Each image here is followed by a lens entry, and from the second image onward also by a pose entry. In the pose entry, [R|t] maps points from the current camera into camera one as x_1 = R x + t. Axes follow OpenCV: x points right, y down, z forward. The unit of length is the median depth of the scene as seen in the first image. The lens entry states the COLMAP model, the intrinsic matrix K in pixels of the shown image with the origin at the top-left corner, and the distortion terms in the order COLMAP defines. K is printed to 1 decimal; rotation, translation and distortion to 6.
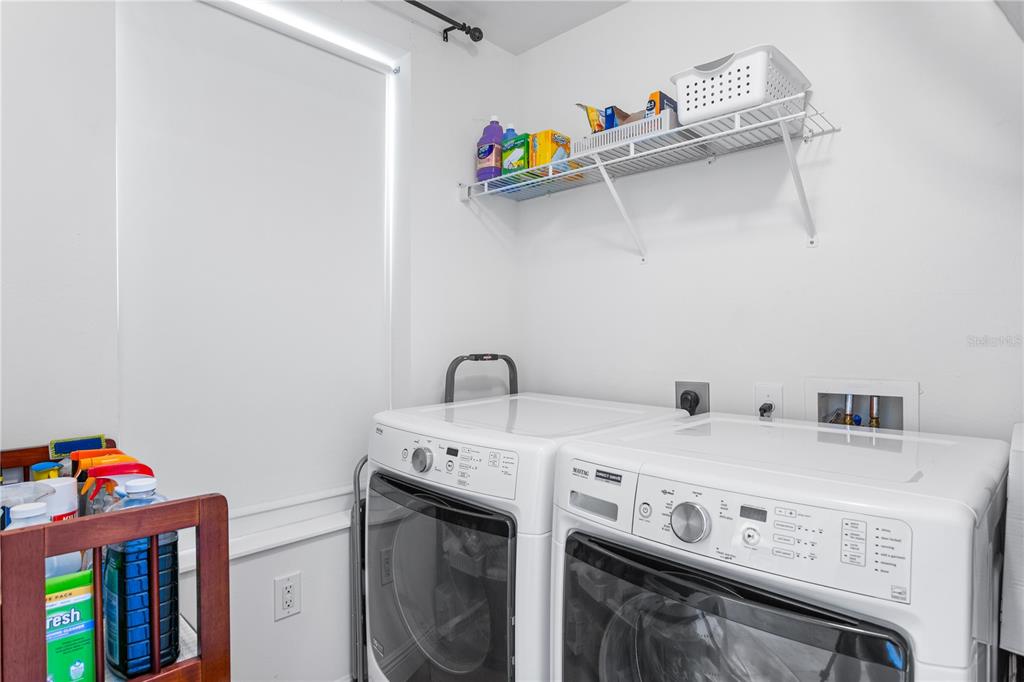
lens RADIAL K [[570.5, 0, 511.1], [0, 570.5, 340.7], [0, 0, 1]] dist [-0.002534, -0.000658]
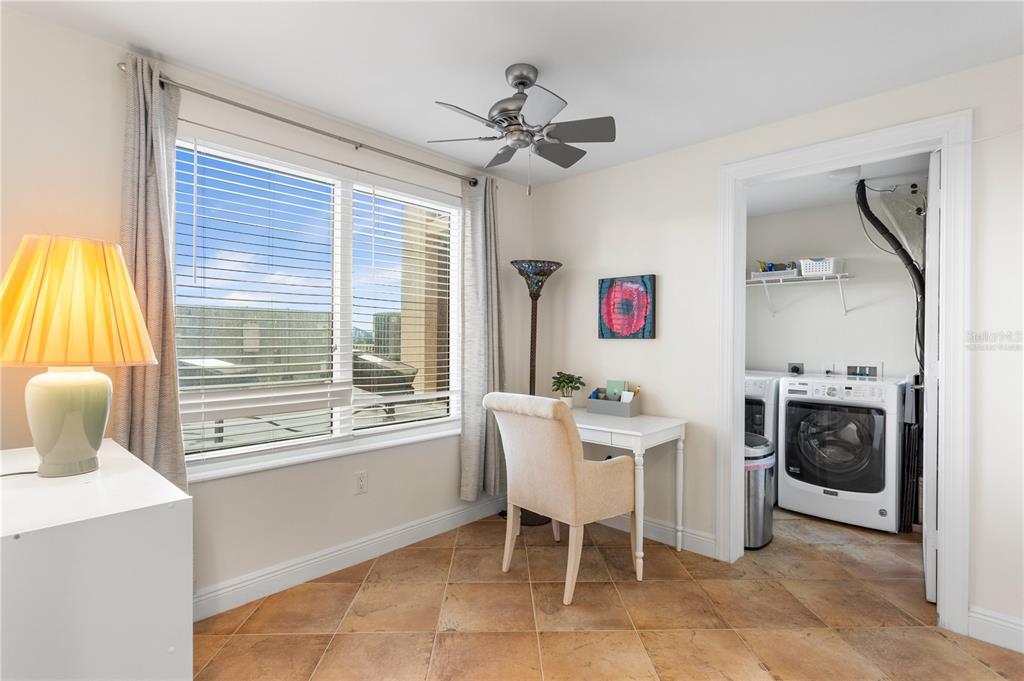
lens RADIAL K [[475.7, 0, 516.1], [0, 475.7, 342.5], [0, 0, 1]] dist [0.001095, -0.000033]
pose [[0.999915, 0.012515, 0.003584, -1.262721], [-0.012521, 0.999921, 0.001409, -0.015478], [-0.003566, -0.001454, 0.999993, -1.560742]]
